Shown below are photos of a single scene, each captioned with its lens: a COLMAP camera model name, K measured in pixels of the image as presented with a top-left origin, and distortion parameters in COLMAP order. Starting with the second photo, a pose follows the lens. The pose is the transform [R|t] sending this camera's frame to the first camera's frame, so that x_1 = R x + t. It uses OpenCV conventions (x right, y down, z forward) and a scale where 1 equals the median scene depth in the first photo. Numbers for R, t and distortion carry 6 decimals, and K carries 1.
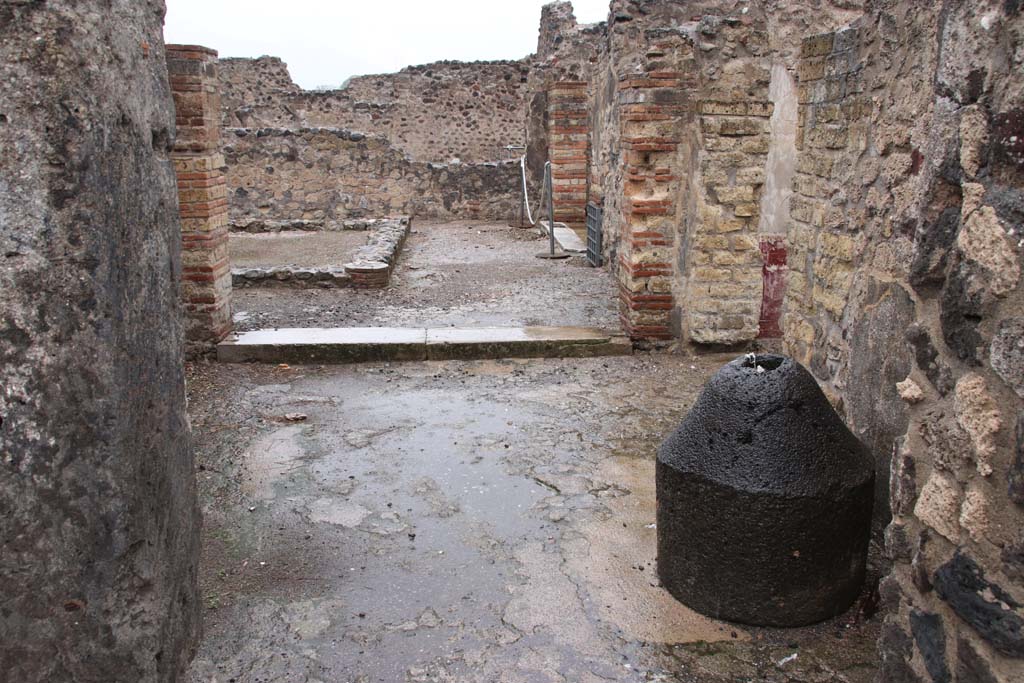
lens RADIAL K [[841.5, 0, 512.0], [0, 841.5, 341.5], [0, 0, 1]] dist [-0.113286, 0.001731]
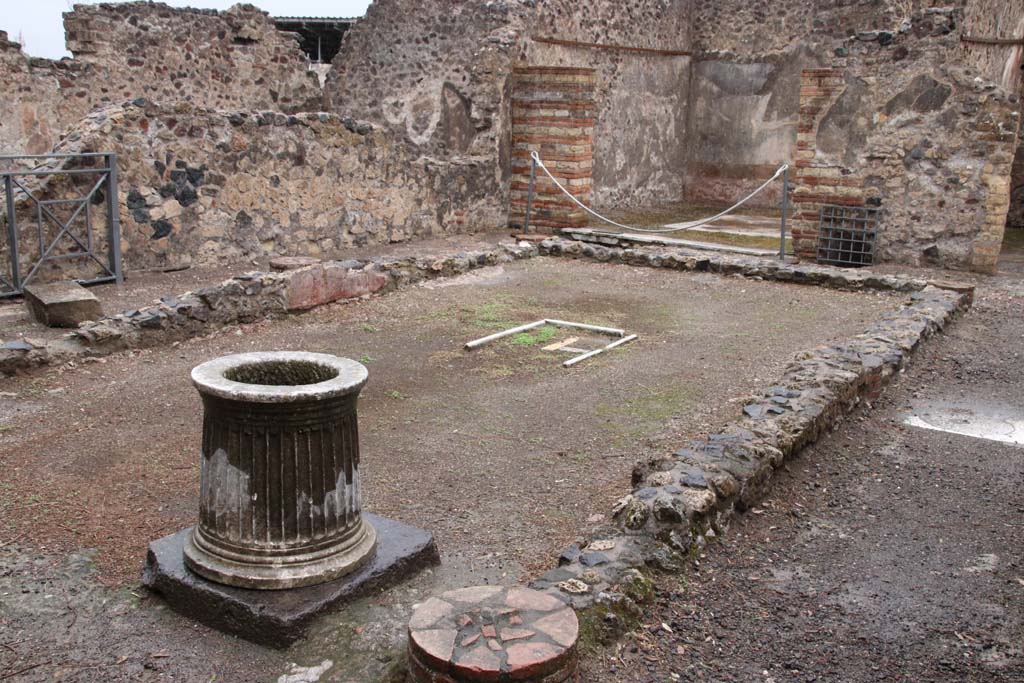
lens RADIAL K [[1037.6, 0, 512.0], [0, 1037.6, 341.5], [0, 0, 1]] dist [-0.091254, 0.351298]
pose [[0.580458, -0.164979, 0.797402, -0.807631], [0.171735, 0.982037, 0.078166, -0.115917], [-0.795974, 0.091570, 0.598364, 0.399438]]
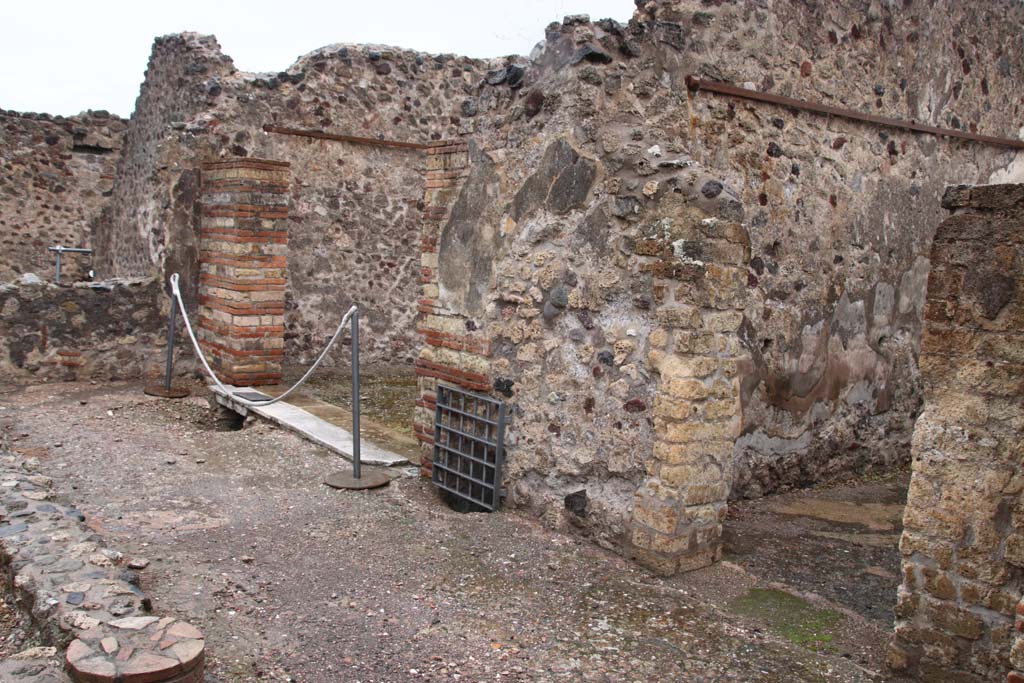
lens RADIAL K [[890.7, 0, 512.0], [0, 890.7, 341.5], [0, 0, 1]] dist [-0.139502, 0.187080]
pose [[0.813591, -0.012611, 0.581301, -0.144559], [0.080233, 0.992636, -0.090759, -0.095948], [-0.575875, 0.120480, 0.808611, 0.352971]]
